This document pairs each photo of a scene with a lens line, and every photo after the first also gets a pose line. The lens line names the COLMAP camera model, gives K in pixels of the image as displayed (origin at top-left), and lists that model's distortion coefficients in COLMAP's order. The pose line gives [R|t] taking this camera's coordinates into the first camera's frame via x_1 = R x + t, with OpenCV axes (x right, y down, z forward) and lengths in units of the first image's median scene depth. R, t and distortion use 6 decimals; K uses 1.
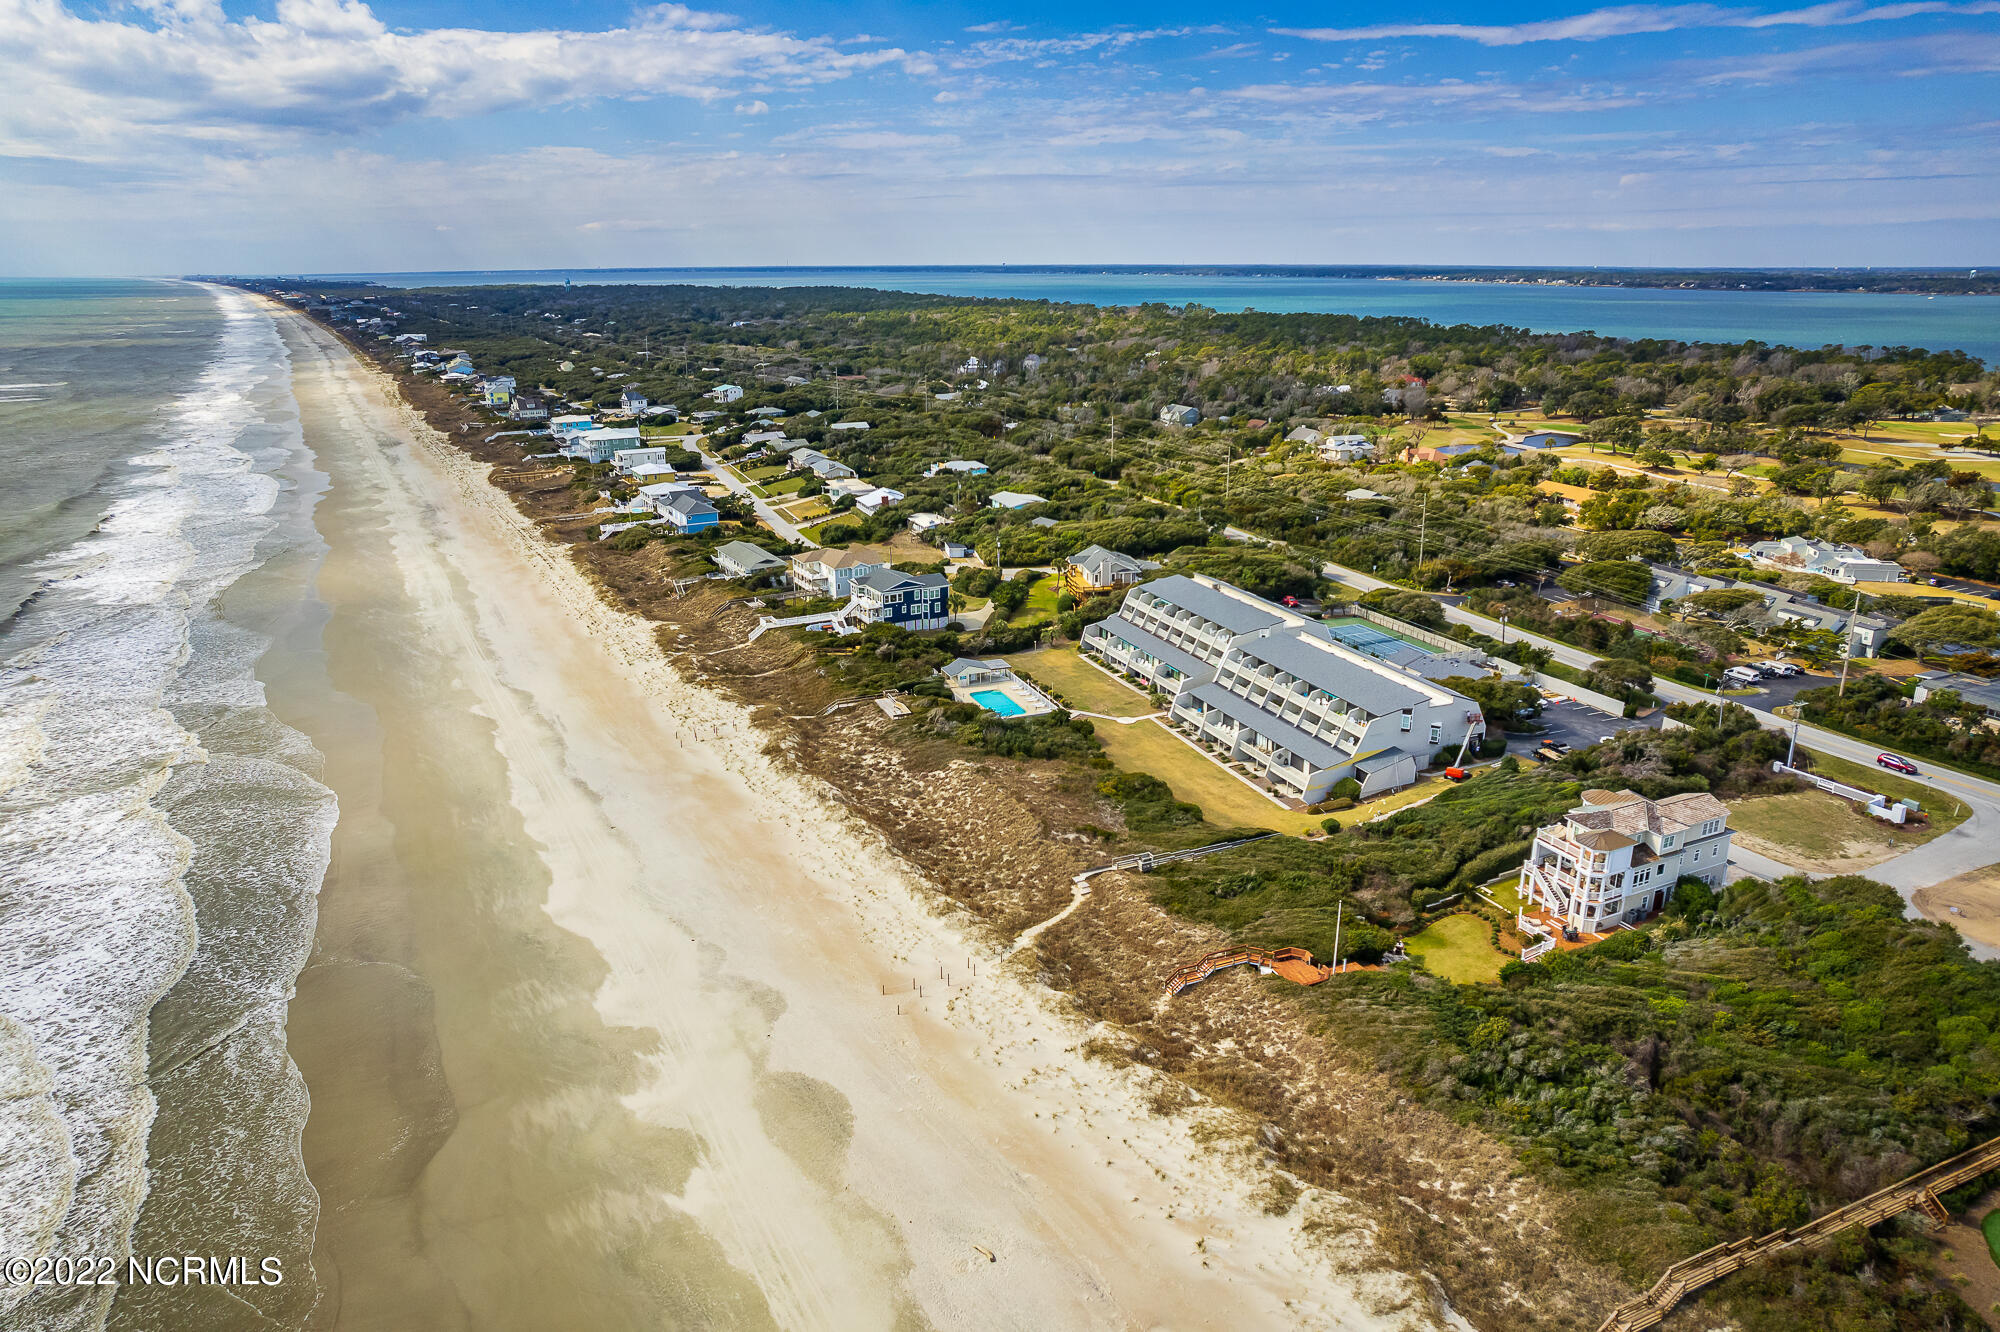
lens RADIAL K [[1232.8, 0, 999.6], [0, 1232.8, 752.6], [0, 0, 1]] dist [-0.069066, 0.045567]
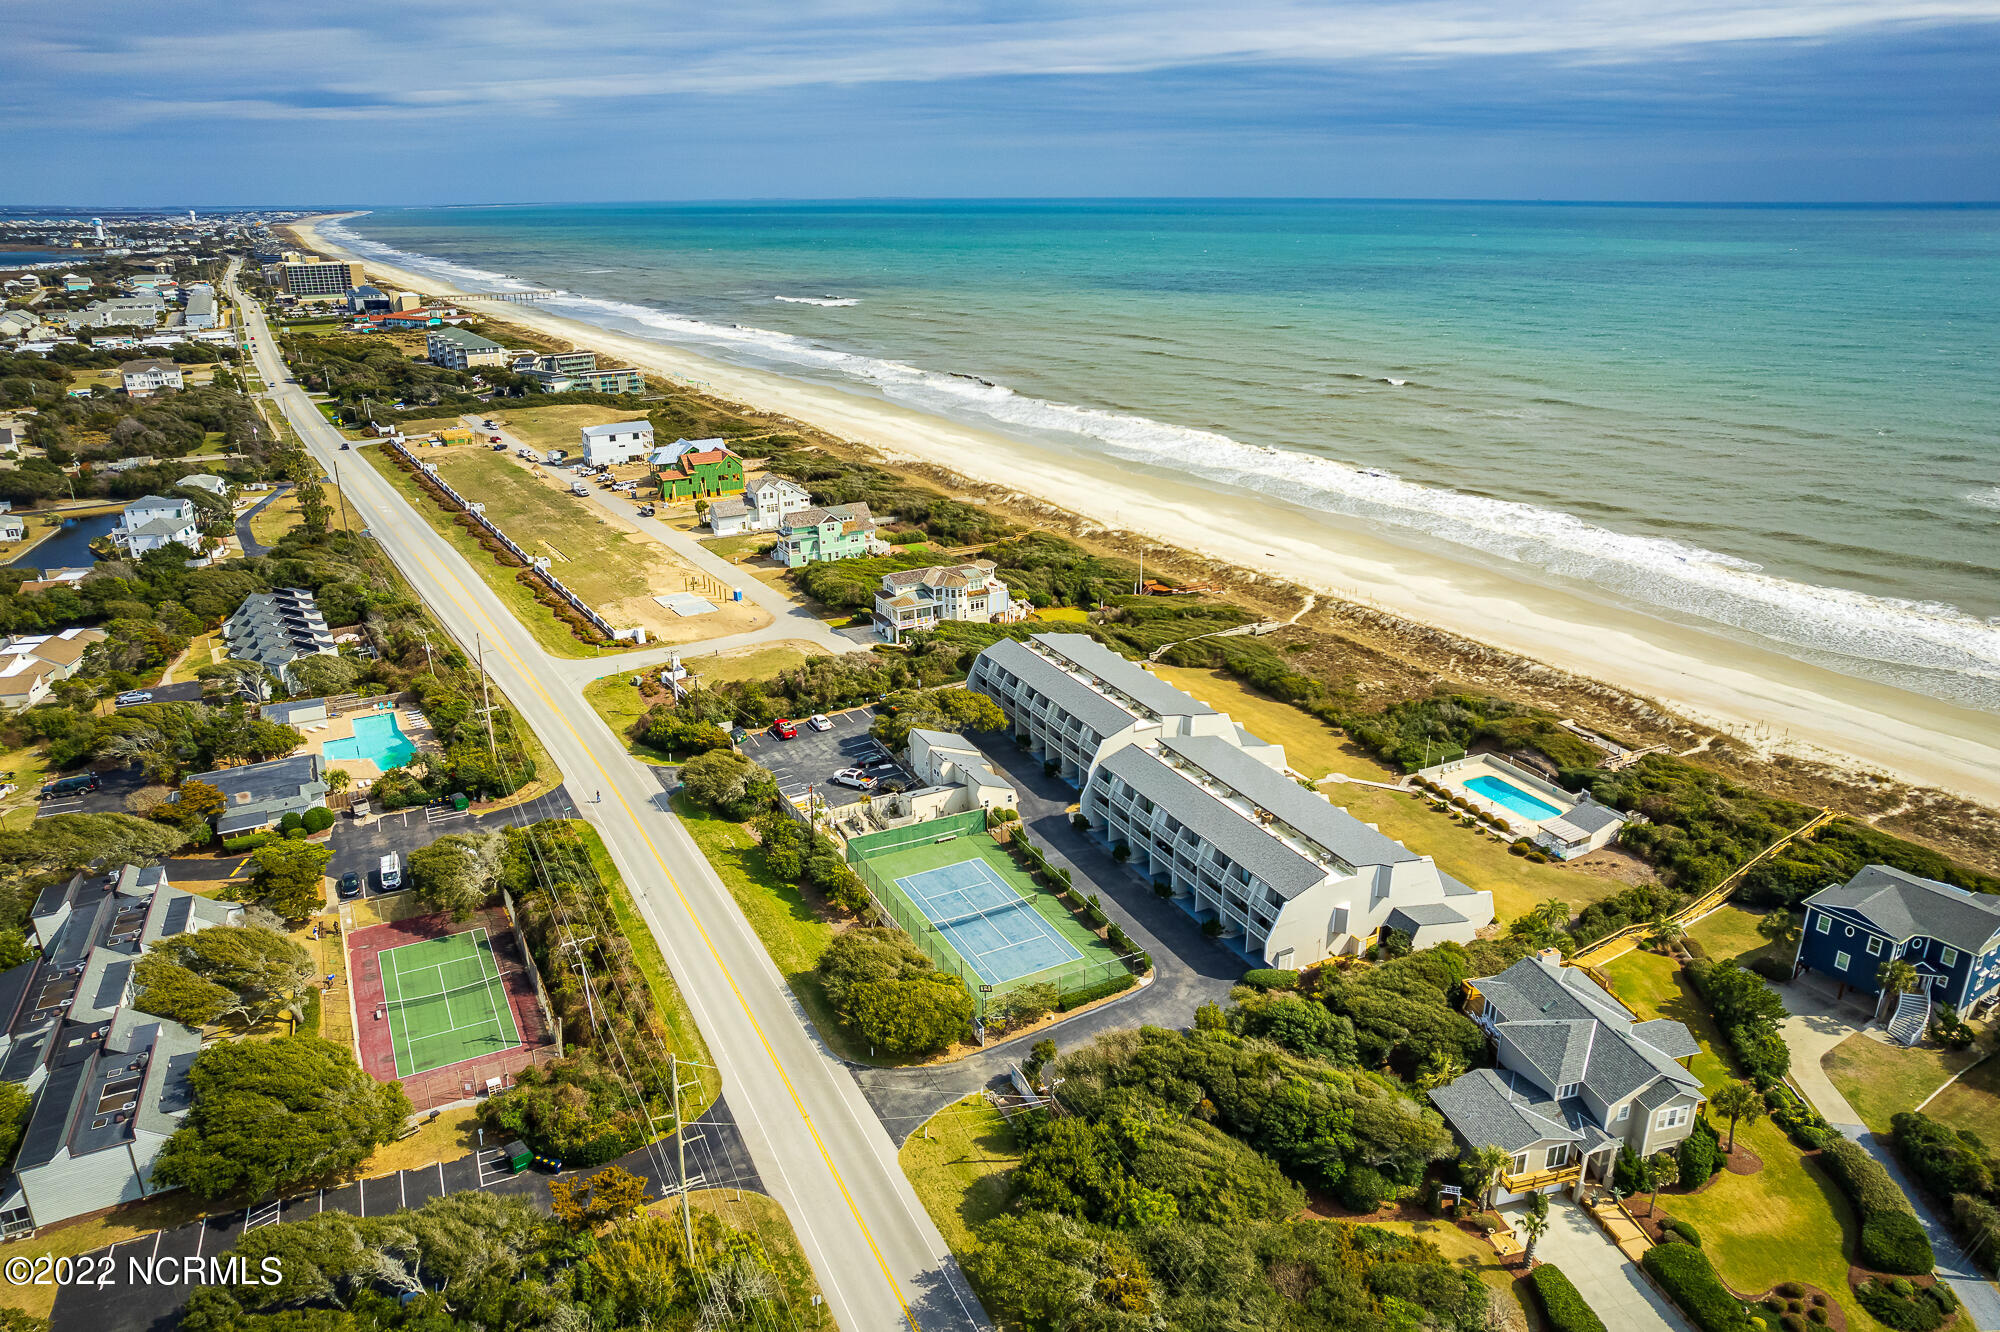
lens RADIAL K [[1313.0, 0, 1015.3], [0, 1313.0, 645.0], [0, 0, 1]] dist [-0.073318, 0.066935]
pose [[-0.996585, 0.033514, -0.075467, 0.327709], [-0.024310, 0.754354, 0.656018, -0.571762], [0.078915, 0.655612, -0.750963, 1.351469]]
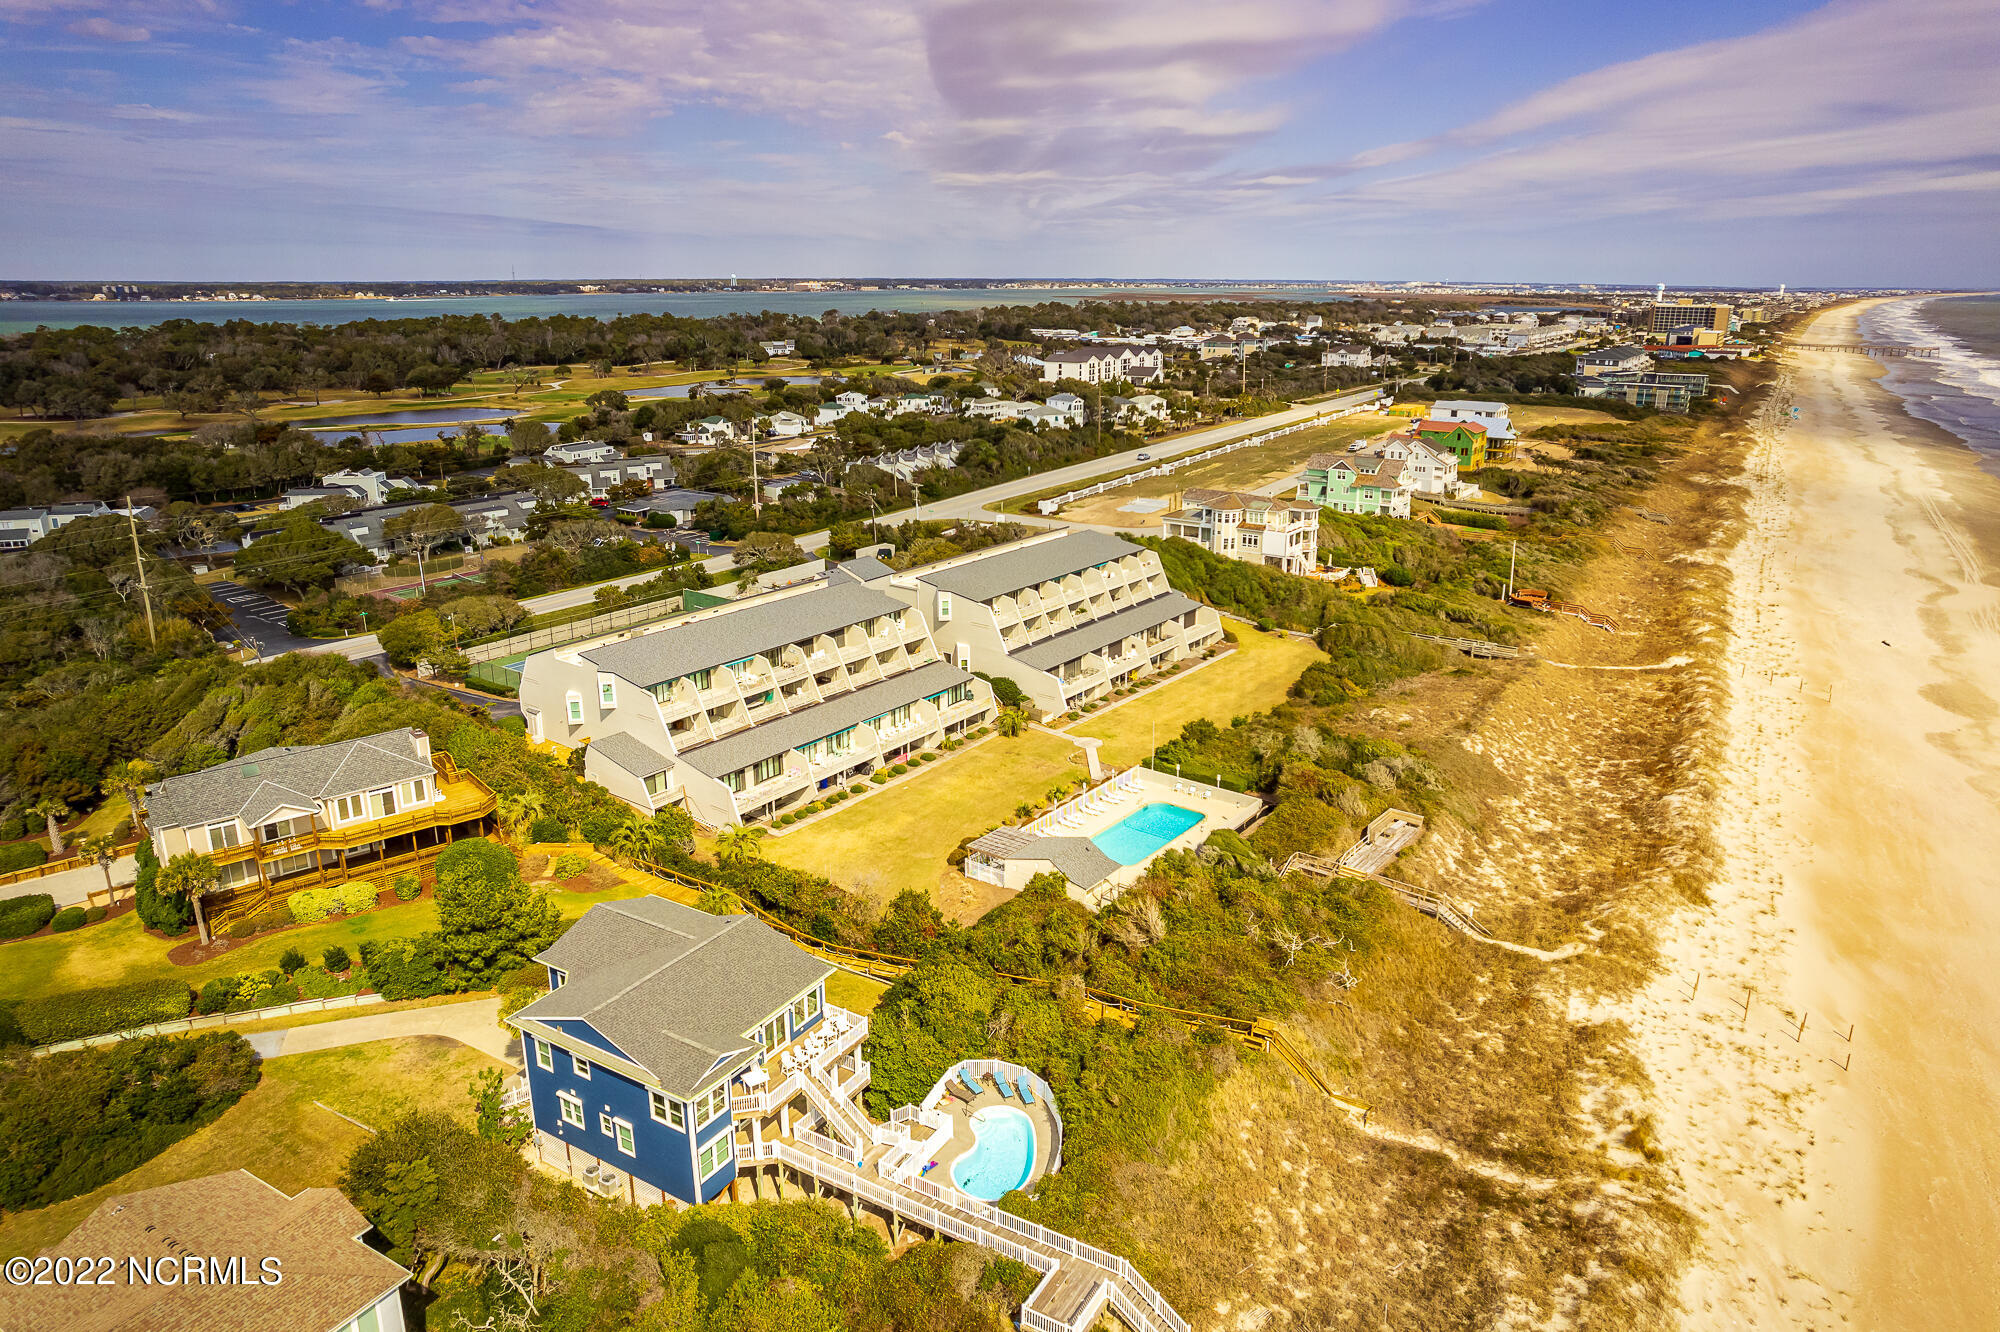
lens RADIAL K [[1287.0, 0, 1015.8], [0, 1287.0, 662.3], [0, 0, 1]] dist [-0.062961, 0.039864]
pose [[-0.511221, -0.245973, 0.823499, -0.348439], [0.318715, 0.835594, 0.447442, -0.311861], [-0.798169, 0.491203, -0.348778, 1.051999]]
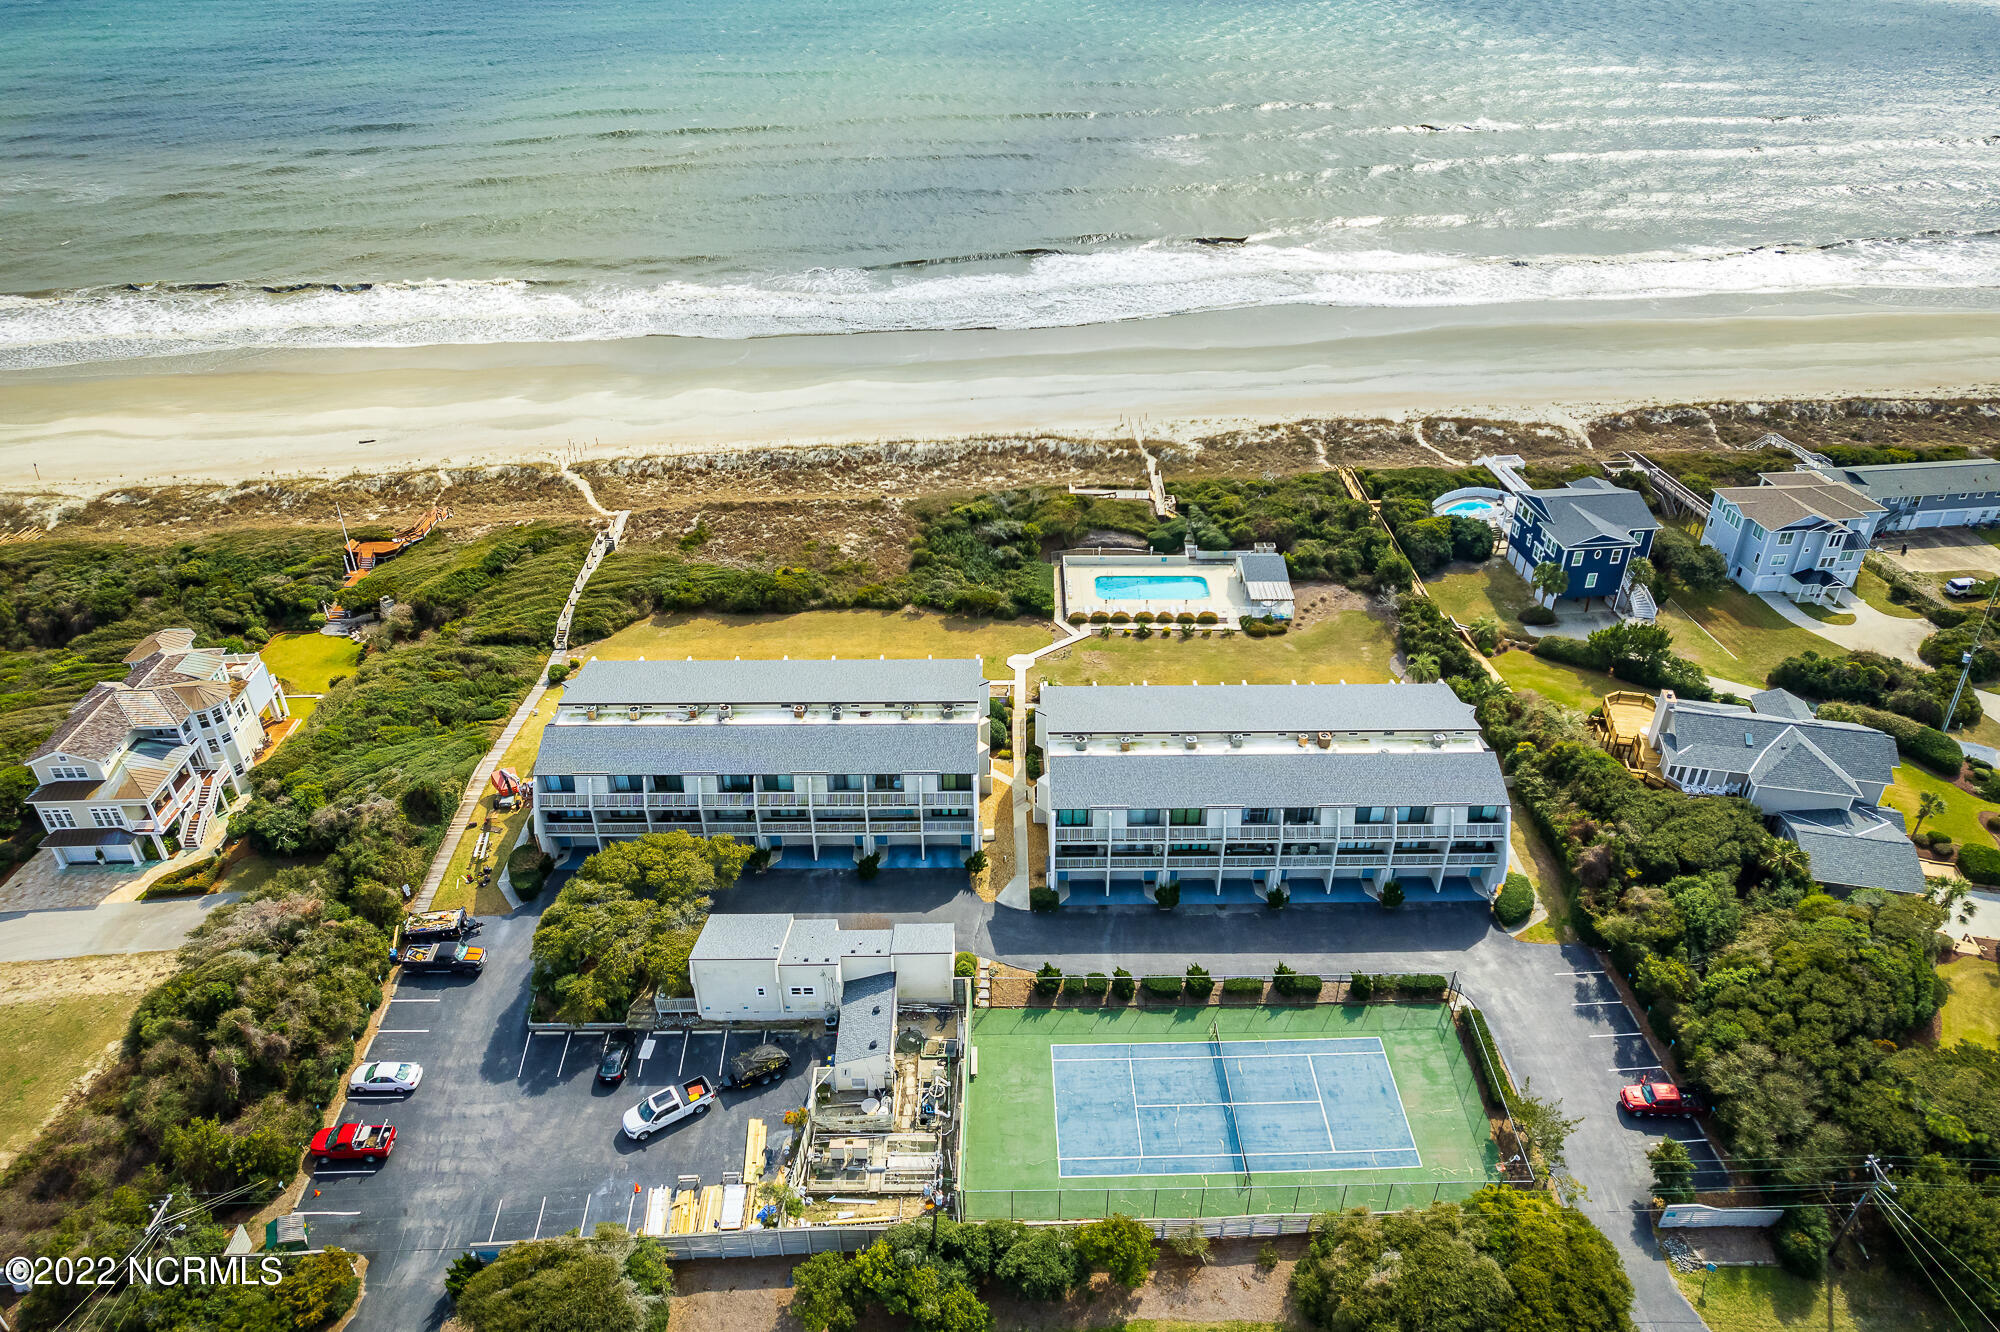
lens RADIAL K [[1287.0, 0, 1015.8], [0, 1287.0, 662.3], [0, 0, 1]] dist [-0.062961, 0.039864]
pose [[-0.373805, 0.500101, -0.781133, 0.548043], [-0.342468, 0.708254, 0.617327, -0.384660], [0.861966, 0.498273, -0.093480, 0.902317]]
